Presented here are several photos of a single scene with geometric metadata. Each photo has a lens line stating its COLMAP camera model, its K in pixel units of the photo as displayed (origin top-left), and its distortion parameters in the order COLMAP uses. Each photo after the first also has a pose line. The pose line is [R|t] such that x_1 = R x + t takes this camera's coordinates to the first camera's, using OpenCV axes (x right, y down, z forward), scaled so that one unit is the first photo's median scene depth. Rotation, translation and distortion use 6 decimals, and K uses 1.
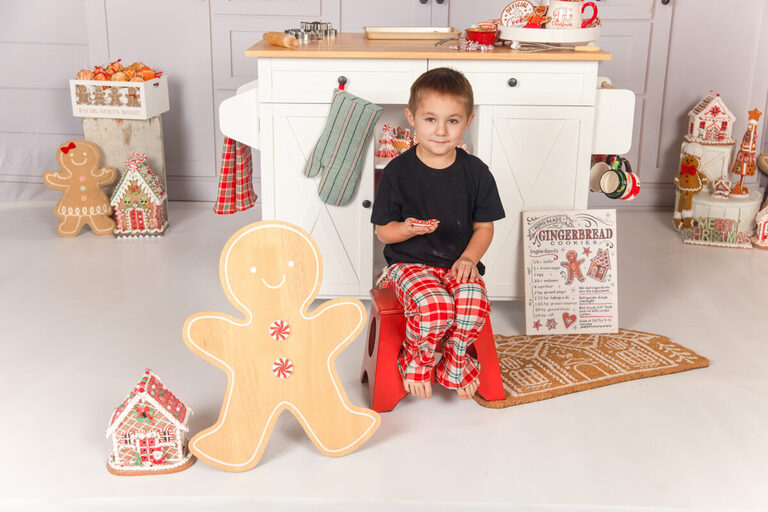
lens RADIAL K [[967.6, 0, 394.4], [0, 967.6, 257.8], [0, 0, 1]] dist [0.036328, 0.087965]
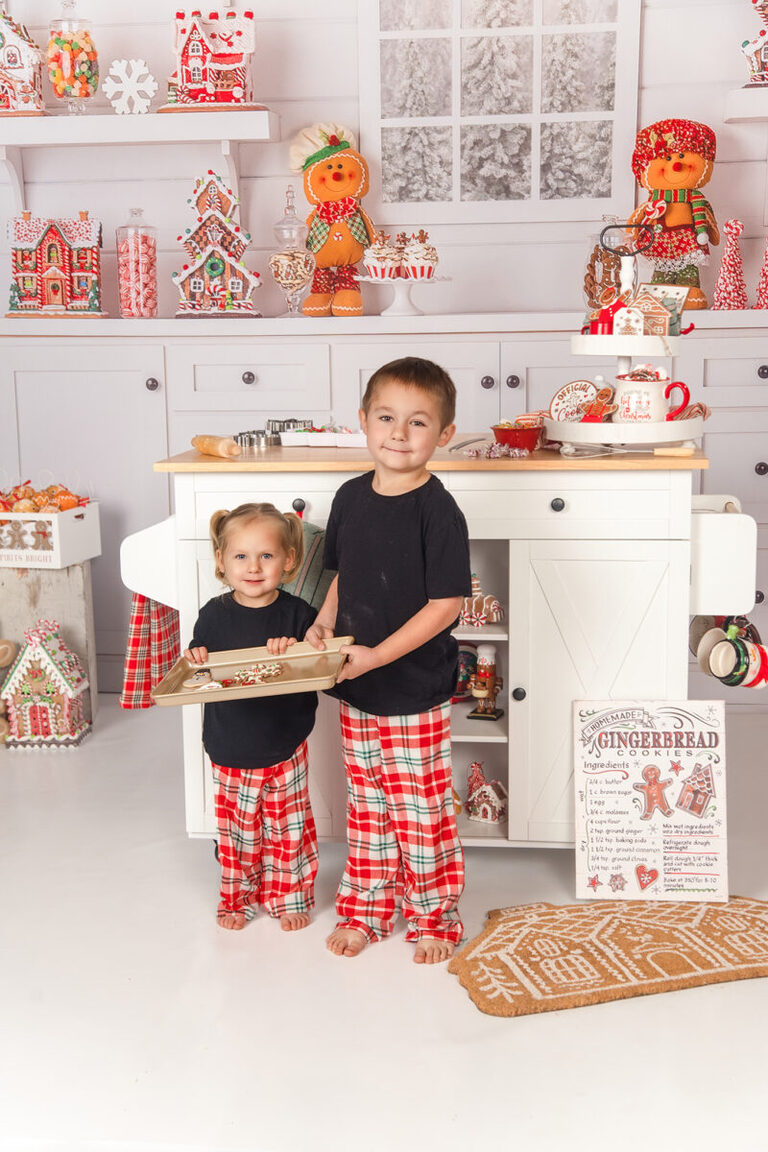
lens RADIAL K [[1607.8, 0, 369.6], [0, 1607.8, 589.3], [0, 0, 1]] dist [0.017093, 0.371022]
pose [[0.990415, -0.005451, -0.138017, 0.105785], [-0.012755, 0.991341, -0.130689, 0.012198], [0.137535, 0.131196, 0.981770, -0.045644]]
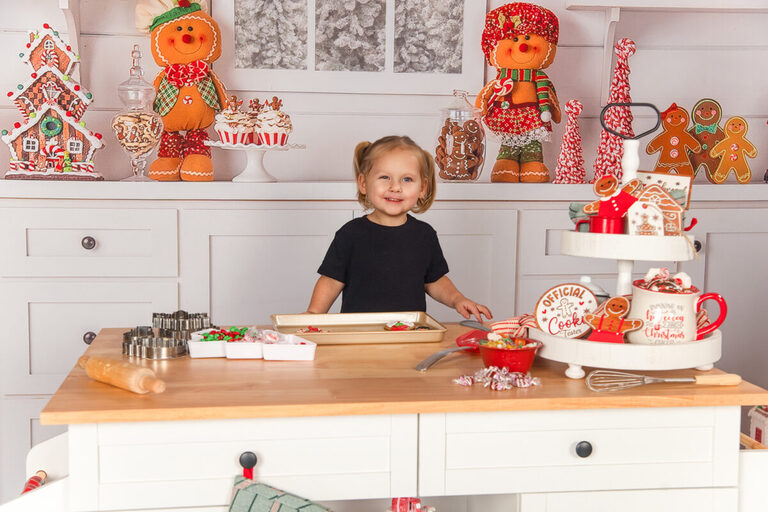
lens RADIAL K [[1067.3, 0, 385.3], [0, 1067.3, 272.5], [0, 0, 1]] dist [0.021541, 0.343037]
pose [[0.989942, -0.020186, 0.140030, -0.042852], [0.045910, 0.982041, -0.182996, -0.126796], [-0.133821, 0.187584, 0.973090, 0.326050]]
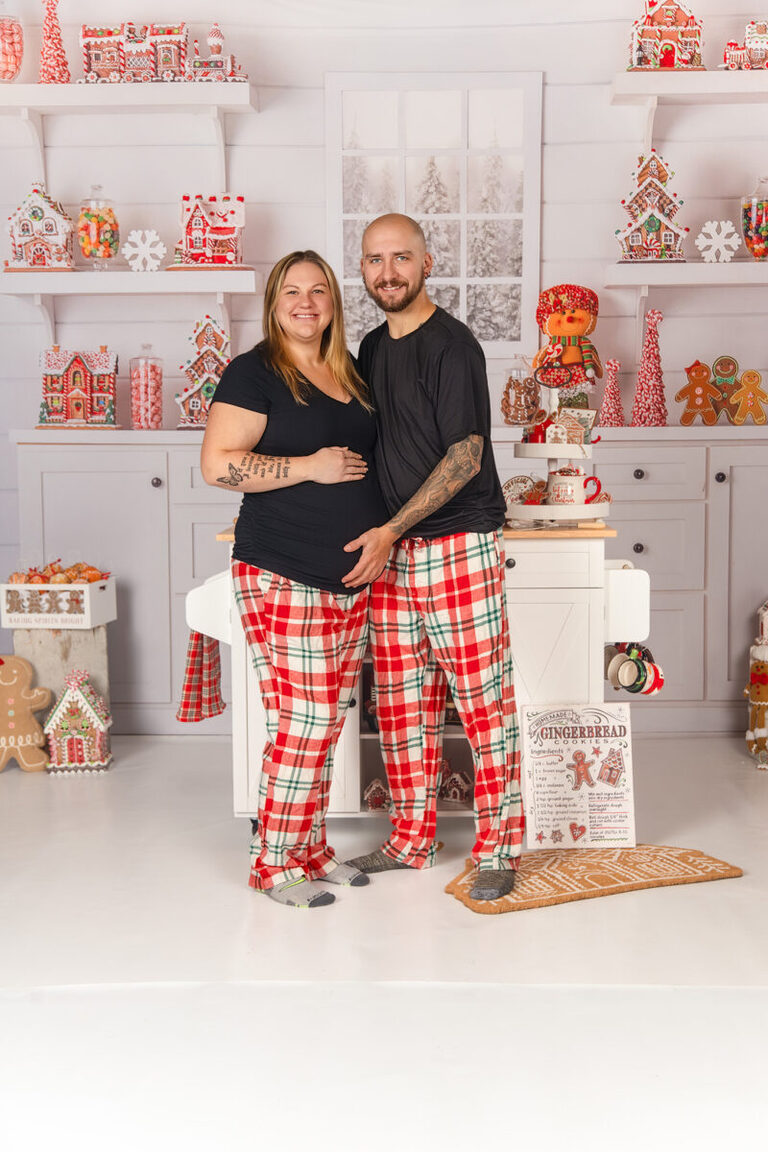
lens RADIAL K [[1600.9, 0, 392.2], [0, 1600.9, 574.4], [0, 0, 1]] dist [0.021541, 0.343037]
pose [[0.999438, -0.019871, -0.026979, 0.038186], [0.013830, 0.978024, -0.208034, 0.100048], [0.030520, 0.207544, 0.977750, -0.333811]]
